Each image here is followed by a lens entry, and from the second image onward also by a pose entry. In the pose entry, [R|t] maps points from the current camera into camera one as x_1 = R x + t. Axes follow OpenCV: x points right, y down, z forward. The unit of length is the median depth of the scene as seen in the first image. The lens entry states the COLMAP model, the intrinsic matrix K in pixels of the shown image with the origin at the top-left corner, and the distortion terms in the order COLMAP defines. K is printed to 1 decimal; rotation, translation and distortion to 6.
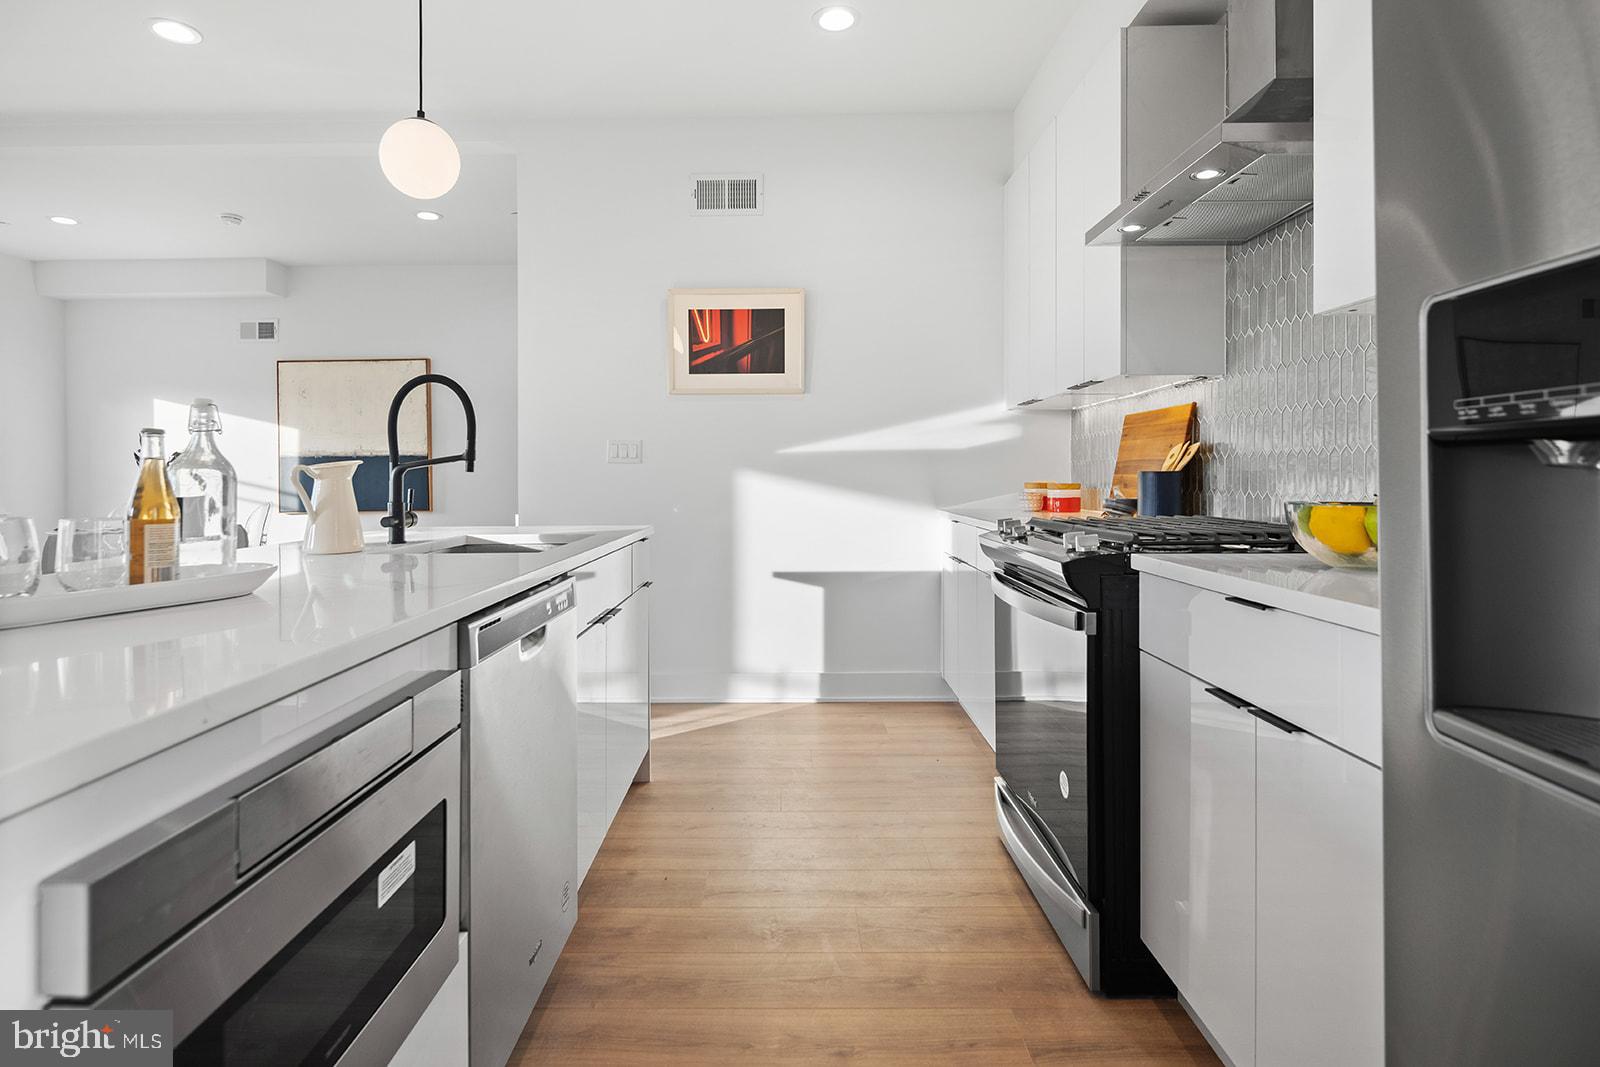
lens RADIAL K [[813.5, 0, 785.6], [0, 813.5, 478.7], [0, 0, 1]] dist [0.001575, 0.000096]
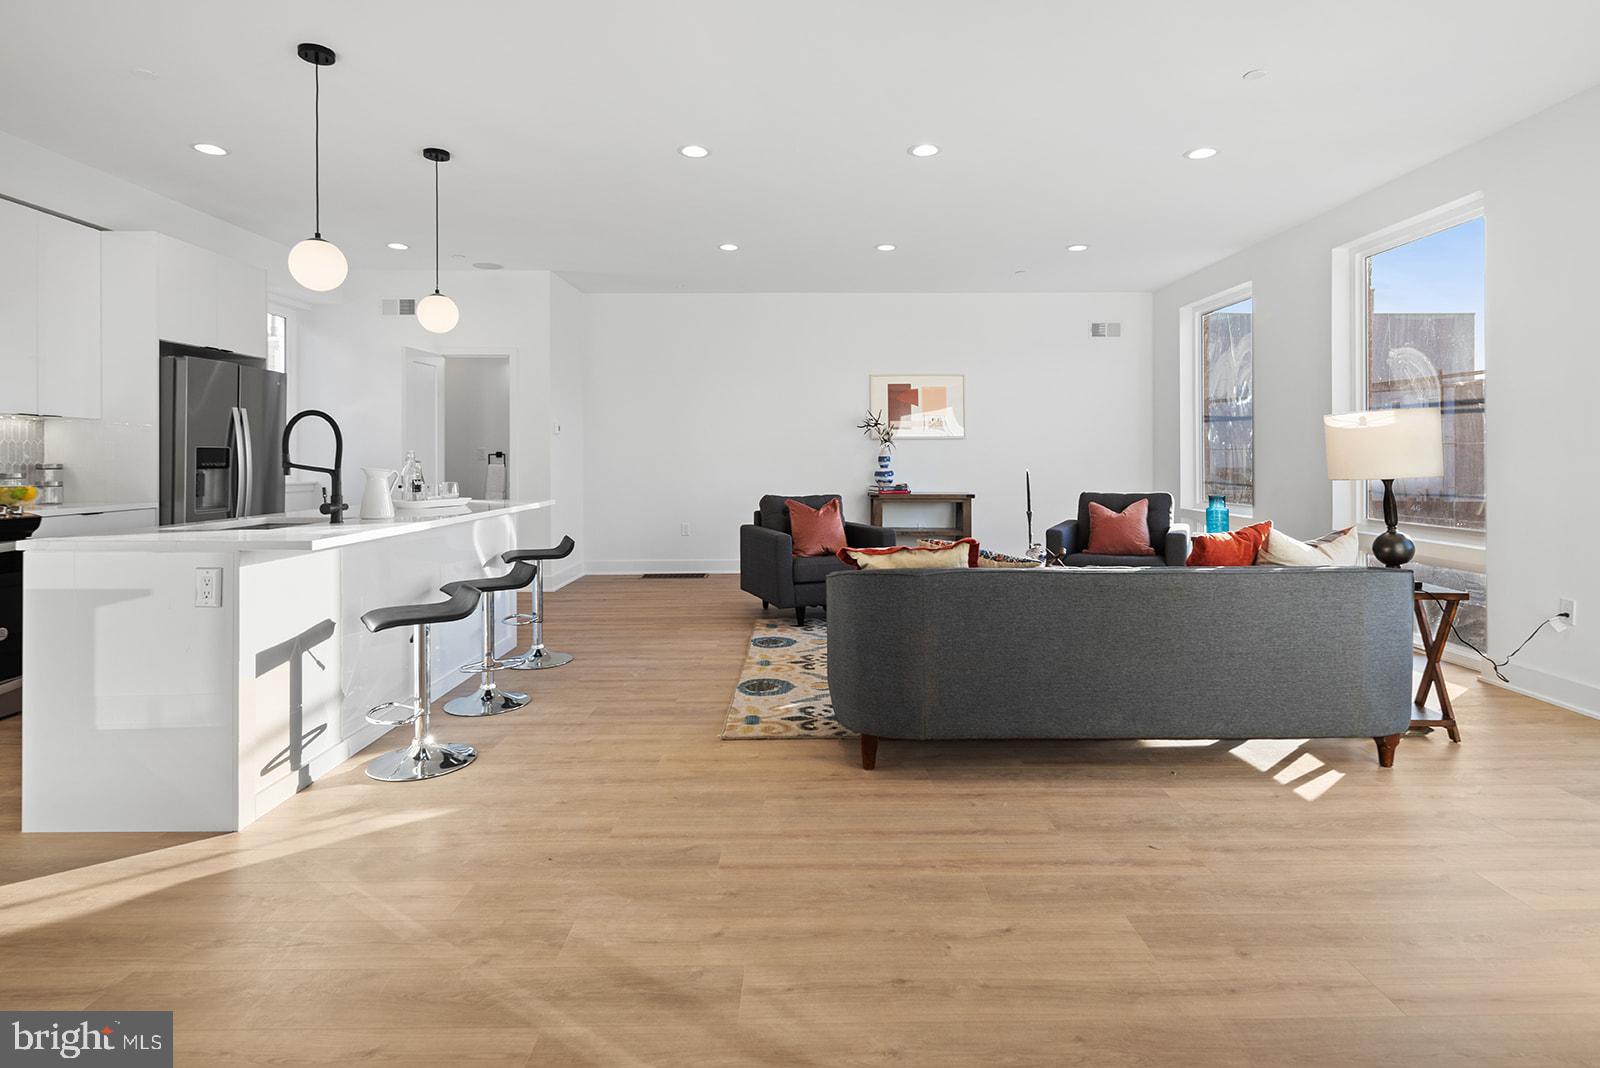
lens RADIAL K [[802.1, 0, 796.2], [0, 802.1, 444.4], [0, 0, 1]] dist [0.006166, 0.000408]
pose [[-0.999909, 0.008716, -0.010313, -0.748528], [0.008853, 0.999871, -0.013366, -0.020490], [0.010195, -0.013456, -0.999857, 1.418937]]
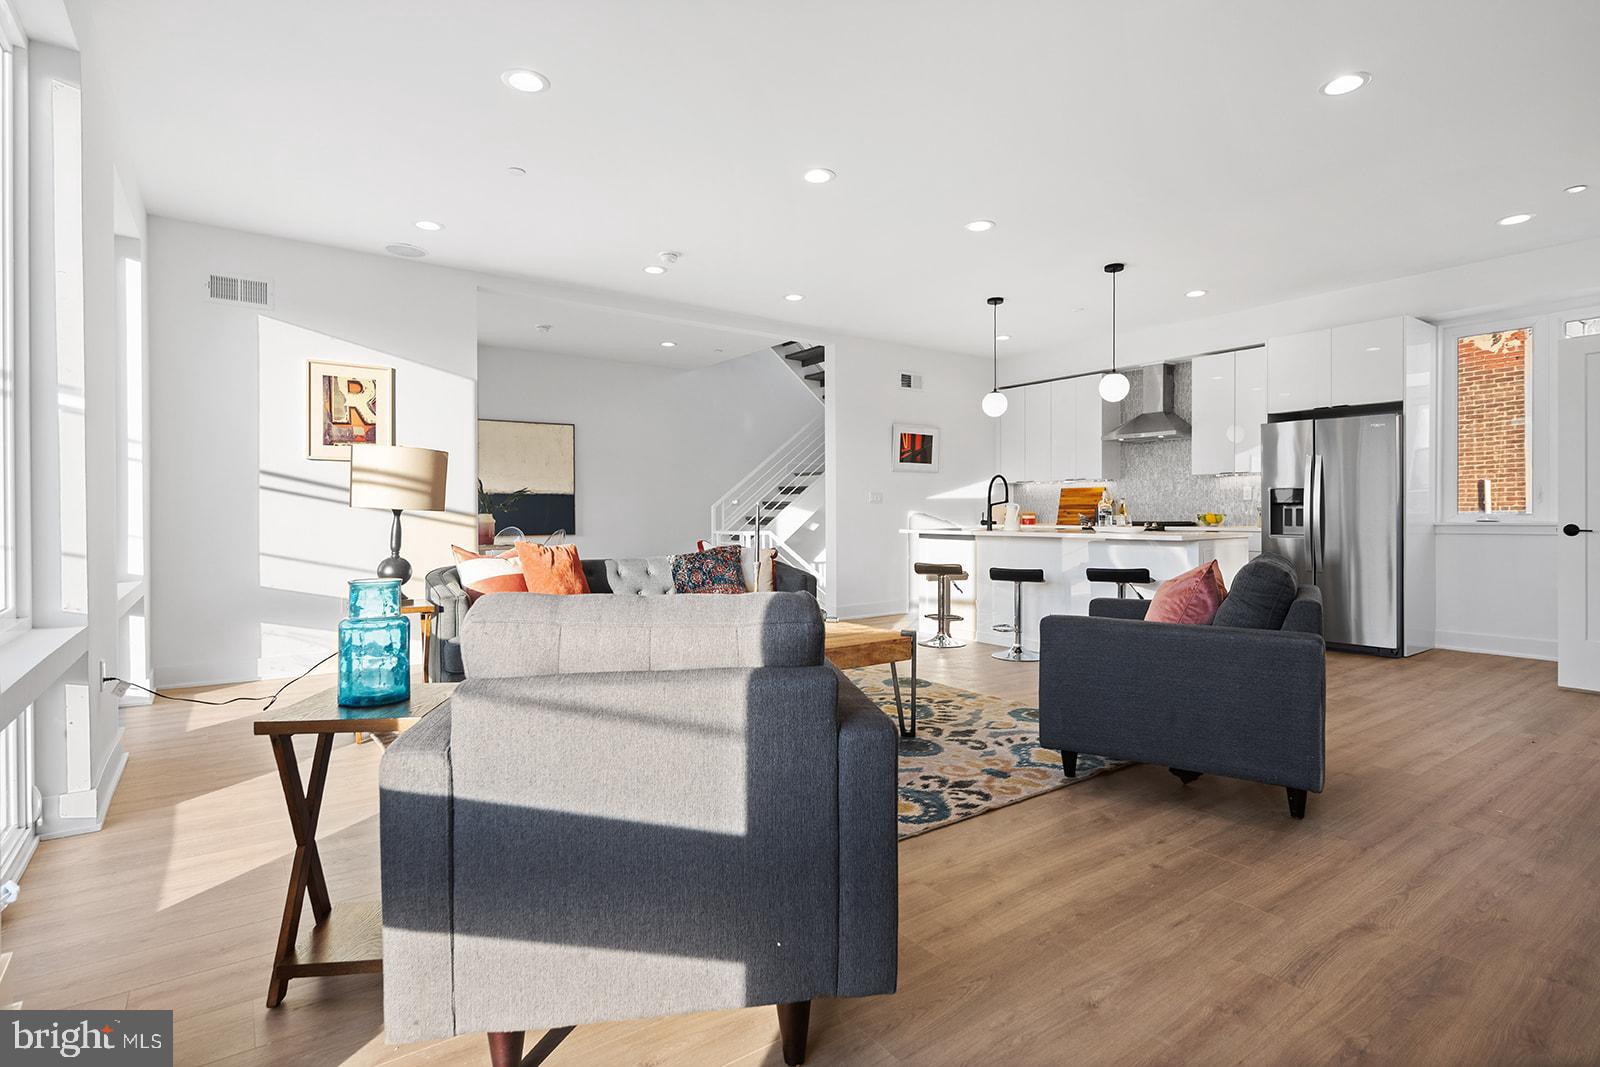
lens RADIAL K [[790.4, 0, 804.9], [0, 790.4, 522.3], [0, 0, 1]] dist [0.001231, -0.000908]
pose [[0.805057, -0.001558, 0.593195, -1.598057], [-0.001204, 0.999990, 0.004261, 0.023022], [-0.593196, -0.004145, 0.805047, -0.558623]]
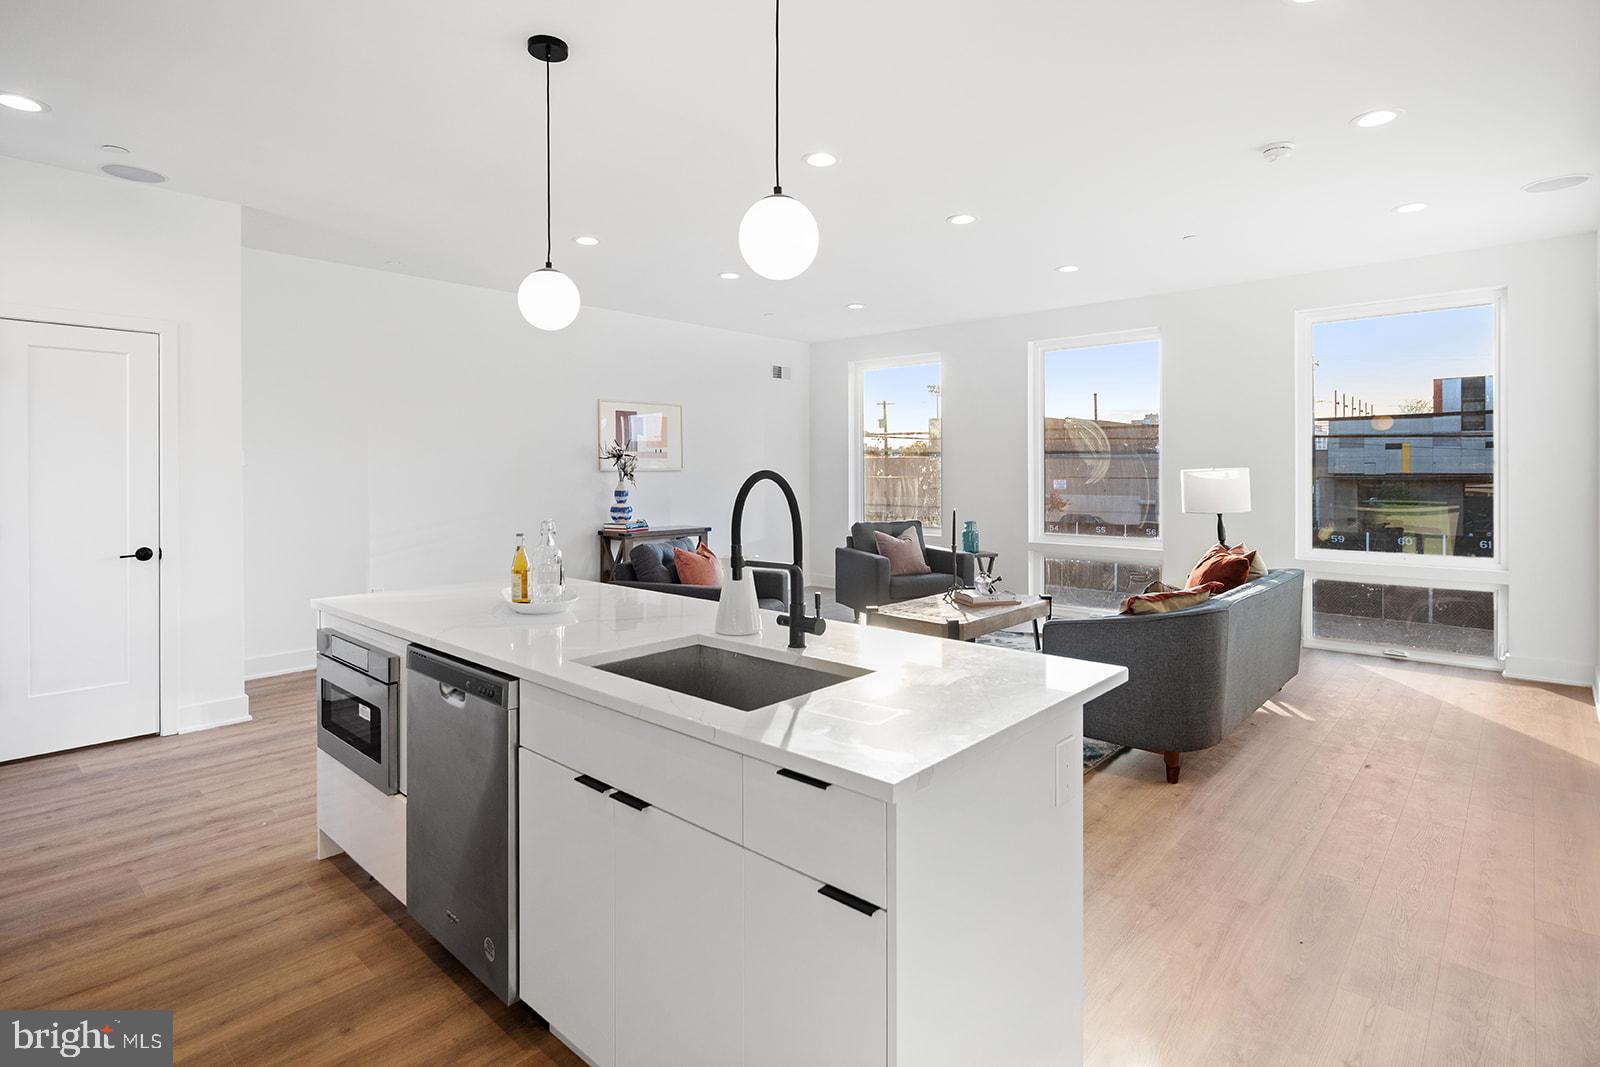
lens RADIAL K [[800.1, 0, 797.1], [0, 800.1, 465.6], [0, 0, 1]] dist [0.002129, 0.000179]
pose [[-0.668682, 0.004215, -0.743537, 0.126915], [0.003432, 0.999991, 0.002582, -0.077245], [0.743541, -0.000825, -0.668690, 0.928041]]
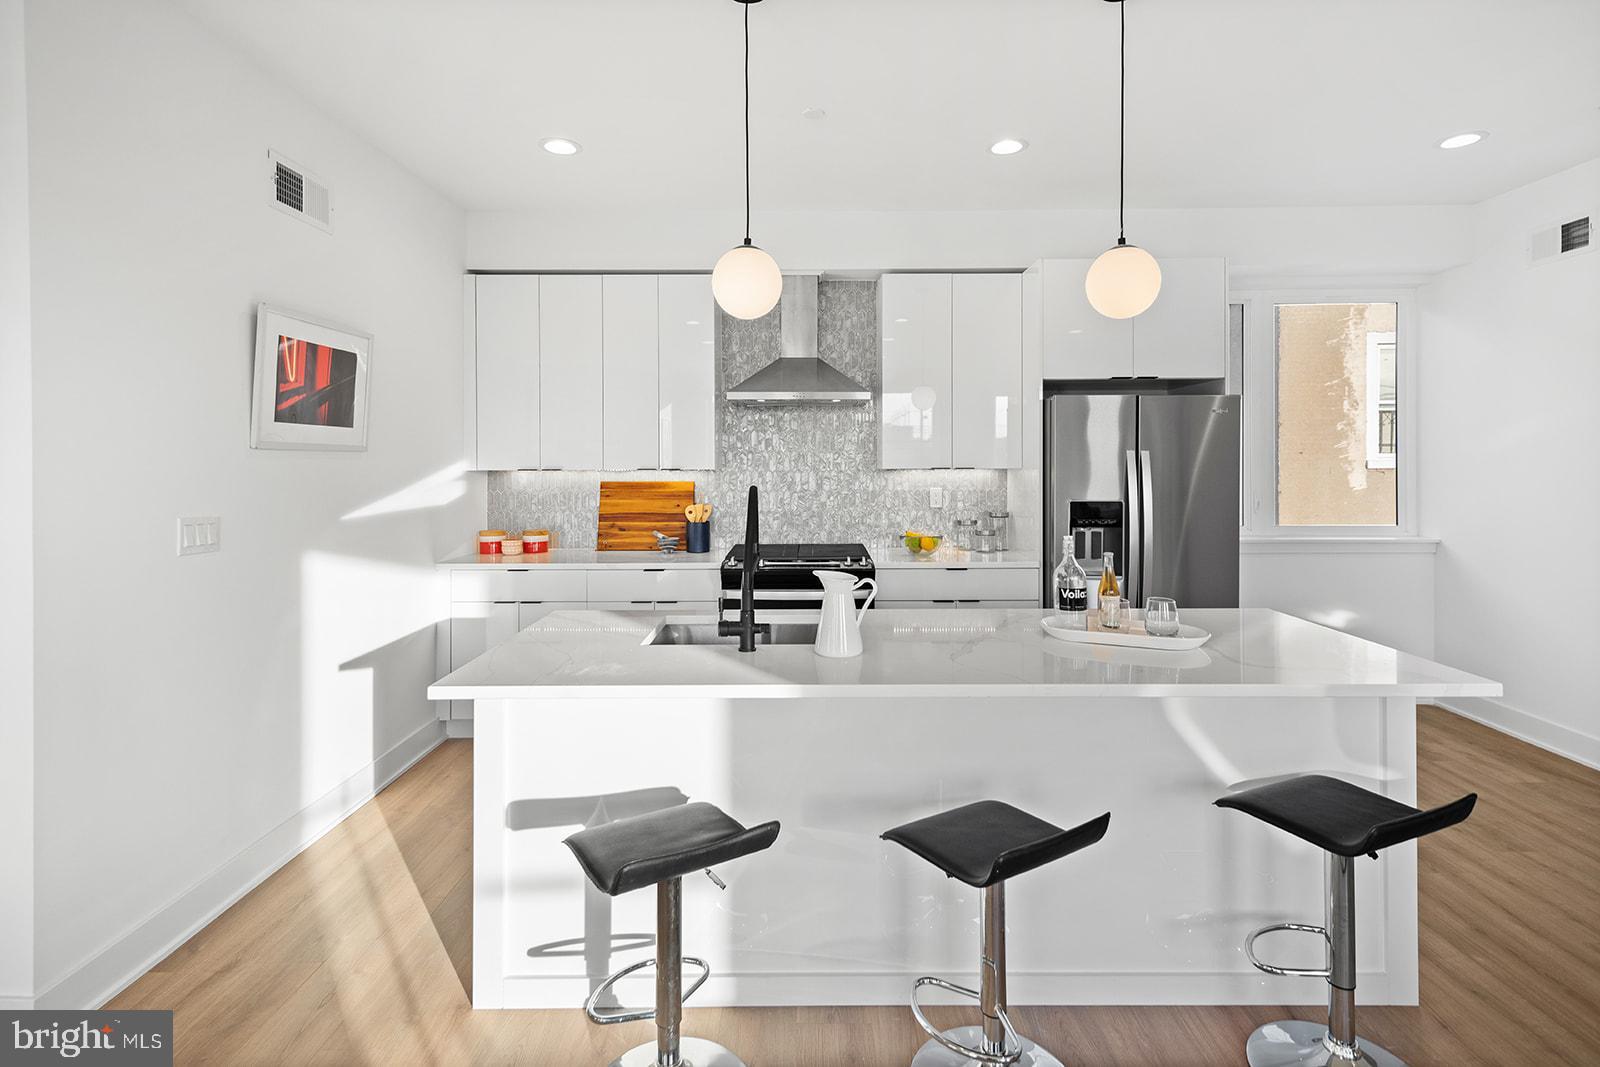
lens RADIAL K [[767.7, 0, 808.4], [0, 767.7, 464.3], [0, 0, 1]] dist [0.015089, -0.000132]
pose [[-0.008639, 0.003980, 0.999955, -0.832825], [0.005512, 0.999977, -0.003932, -0.086214], [-0.999947, 0.005478, -0.008660, 0.531357]]
